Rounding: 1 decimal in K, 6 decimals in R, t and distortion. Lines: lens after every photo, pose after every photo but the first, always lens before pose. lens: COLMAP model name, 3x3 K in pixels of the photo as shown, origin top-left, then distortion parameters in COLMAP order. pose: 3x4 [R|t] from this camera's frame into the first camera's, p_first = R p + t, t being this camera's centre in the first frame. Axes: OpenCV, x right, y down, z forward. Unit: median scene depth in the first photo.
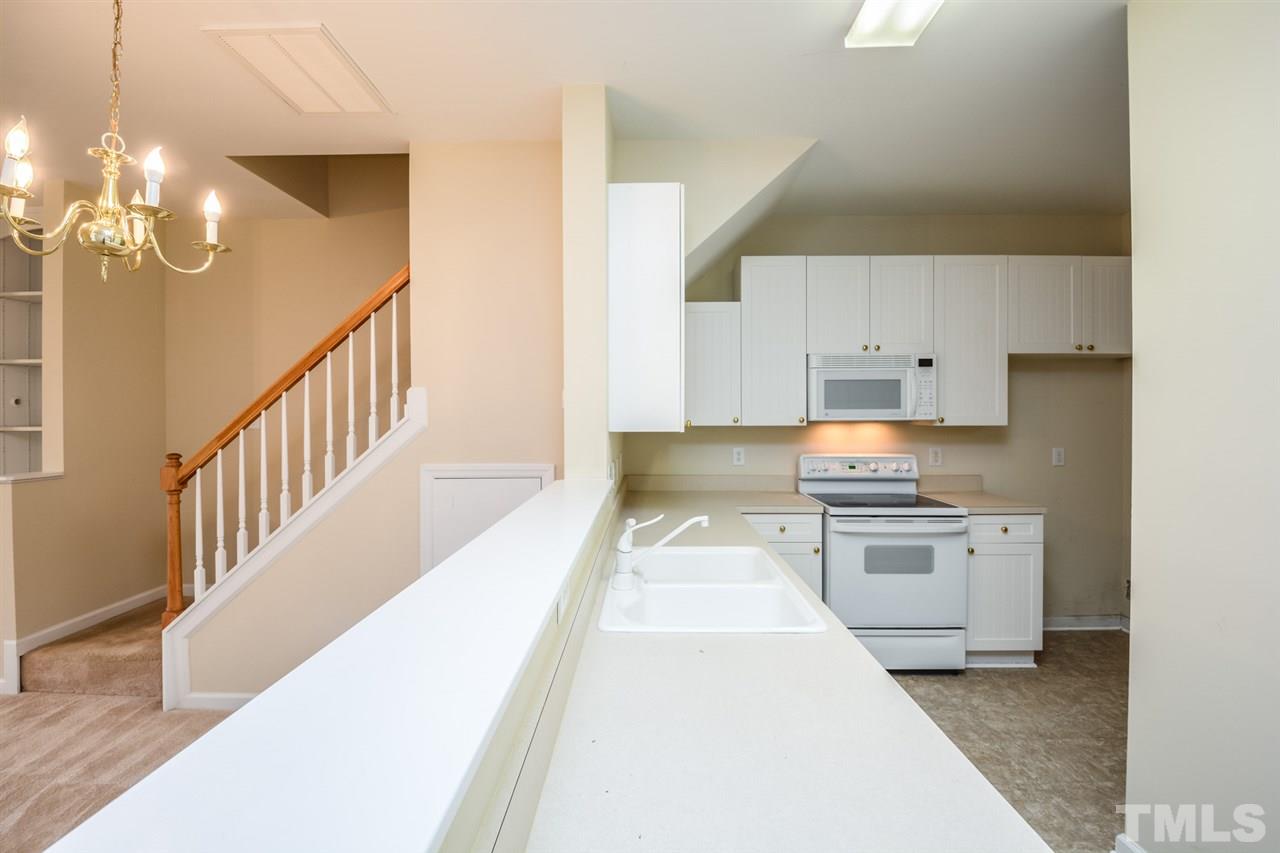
lens RADIAL K [[566.7, 0, 644.2], [0, 566.7, 420.8], [0, 0, 1]] dist [-0.018224, -0.001360]
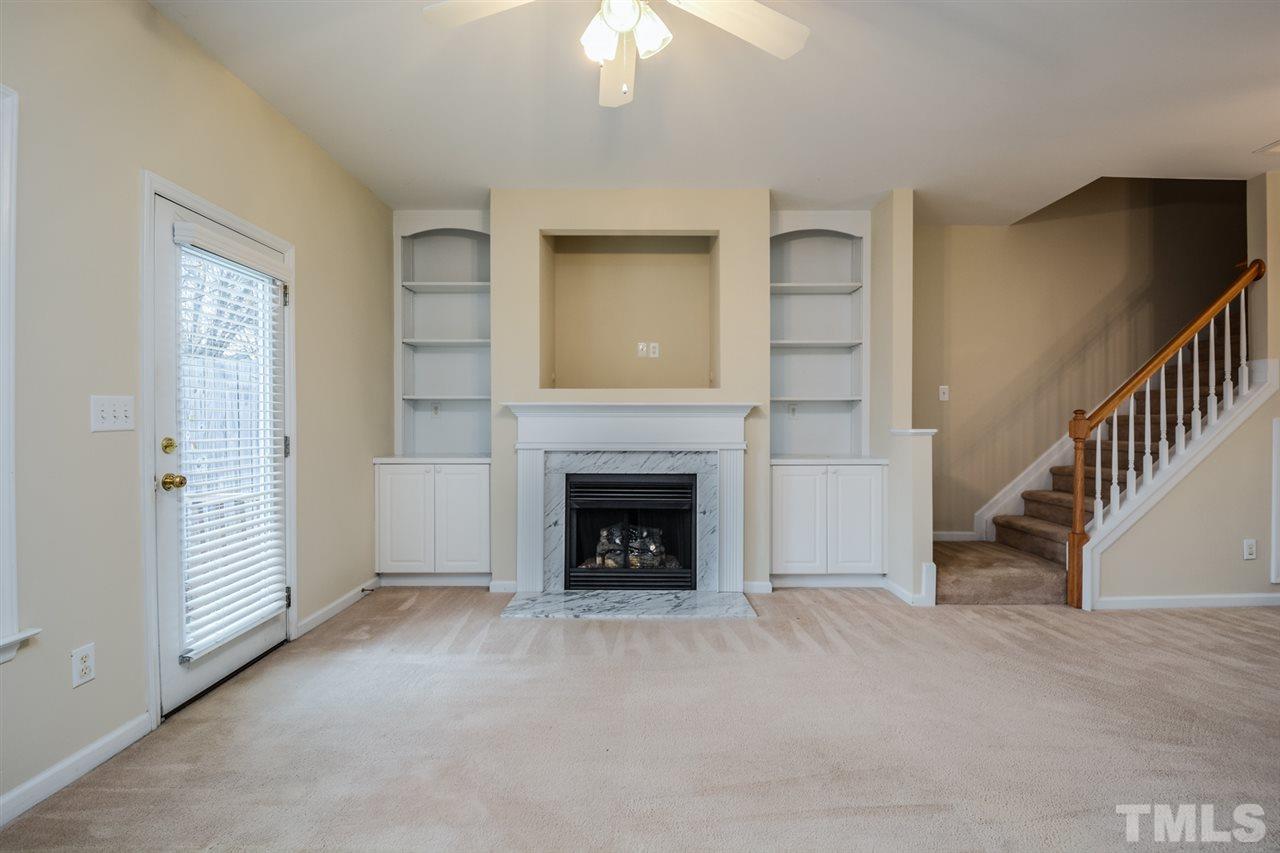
lens RADIAL K [[566.7, 0, 635.0], [0, 566.7, 420.4], [0, 0, 1]] dist [-0.018224, -0.001360]
pose [[0.999962, -0.003268, 0.008141, -1.795084], [0.003355, 0.999937, -0.010713, 0.089903], [-0.008106, 0.010740, 0.999909, -0.261676]]
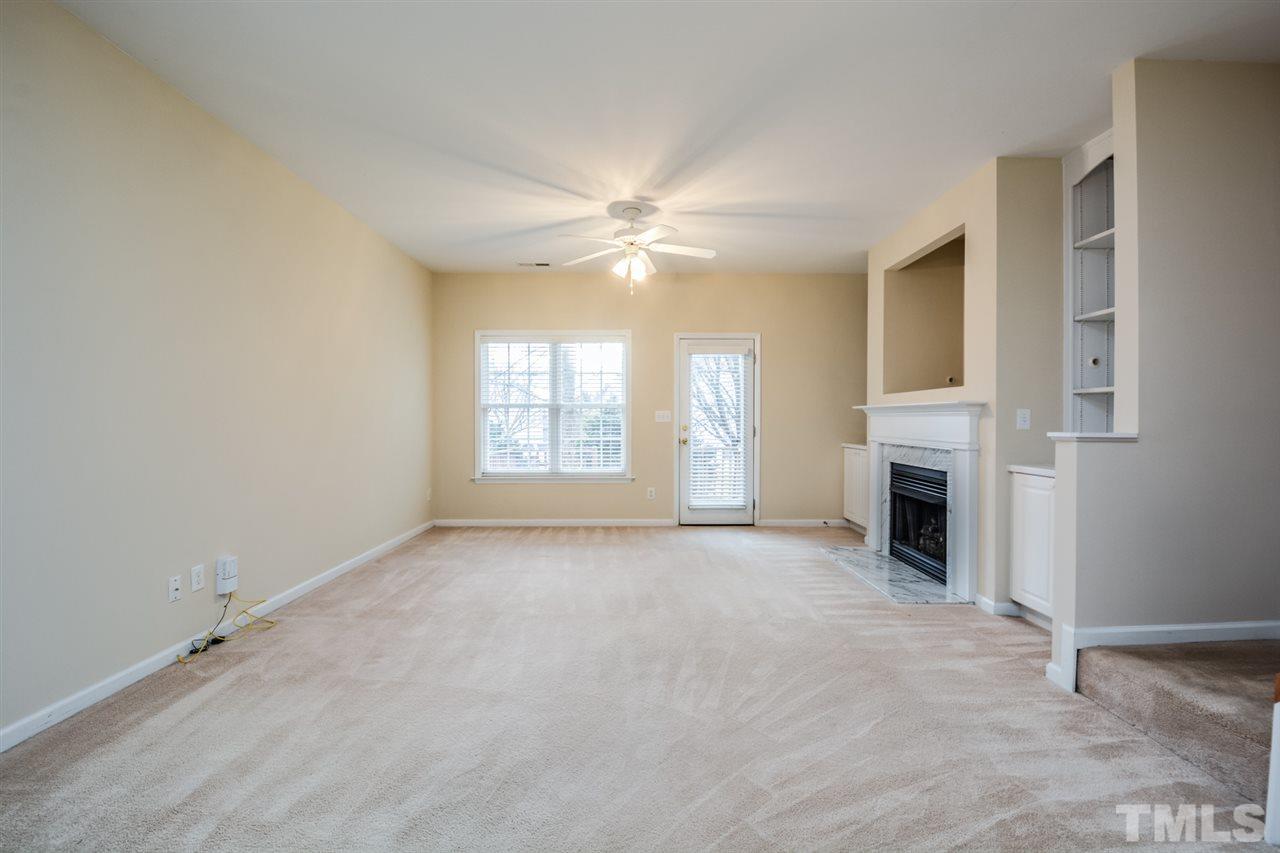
lens RADIAL K [[566.7, 0, 640.8], [0, 566.7, 426.8], [0, 0, 1]] dist [-0.018224, -0.001360]
pose [[0.008507, 0.008890, -0.999924, -0.294489], [-0.014478, 0.999857, 0.008766, 0.092083], [0.999859, 0.014402, 0.008634, 0.323096]]
